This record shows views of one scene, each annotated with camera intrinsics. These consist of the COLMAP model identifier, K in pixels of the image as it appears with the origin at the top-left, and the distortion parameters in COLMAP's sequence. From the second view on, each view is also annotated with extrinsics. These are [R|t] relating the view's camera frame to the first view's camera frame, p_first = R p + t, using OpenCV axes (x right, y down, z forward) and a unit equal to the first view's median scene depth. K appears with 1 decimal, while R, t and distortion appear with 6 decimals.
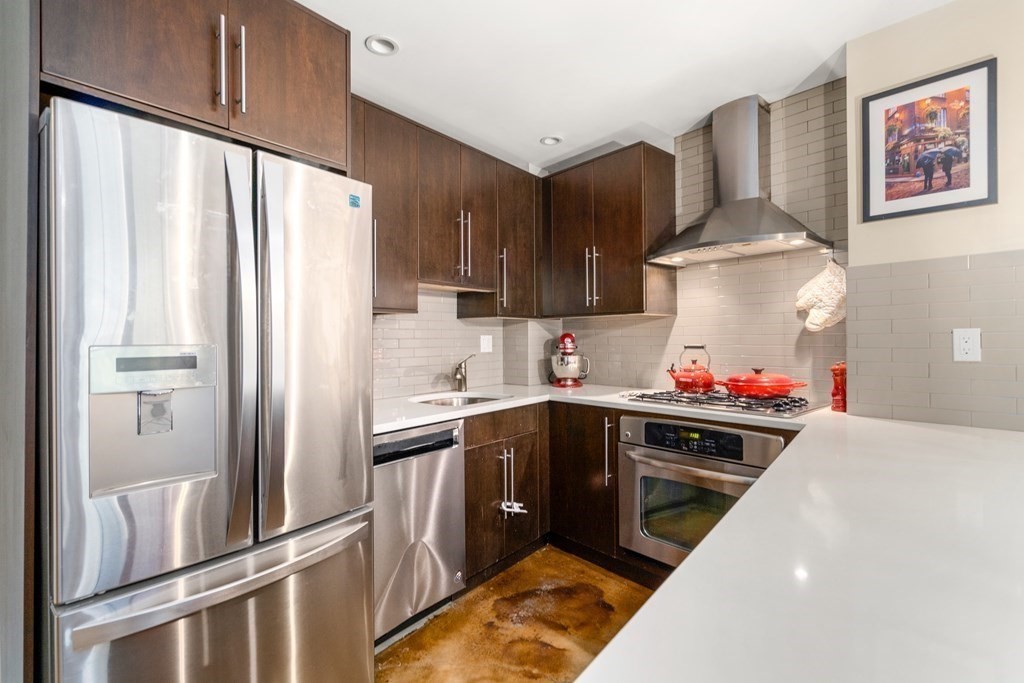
lens RADIAL K [[480.2, 0, 511.7], [0, 480.2, 339.4], [0, 0, 1]] dist [0.001145, -0.000331]
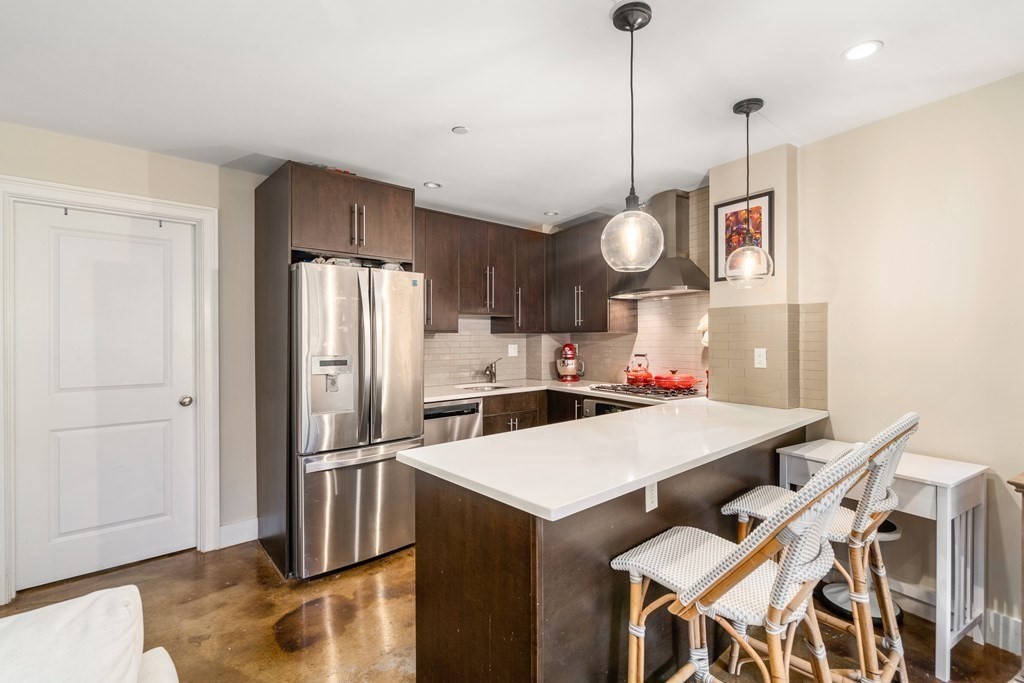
lens RADIAL K [[480.2, 0, 511.7], [0, 480.2, 339.4], [0, 0, 1]] dist [0.001145, -0.000331]
pose [[0.984906, 0.005892, -0.172988, 0.242701], [-0.005640, 0.999982, 0.001946, -0.033690], [0.172996, -0.000941, 0.984922, -0.523301]]
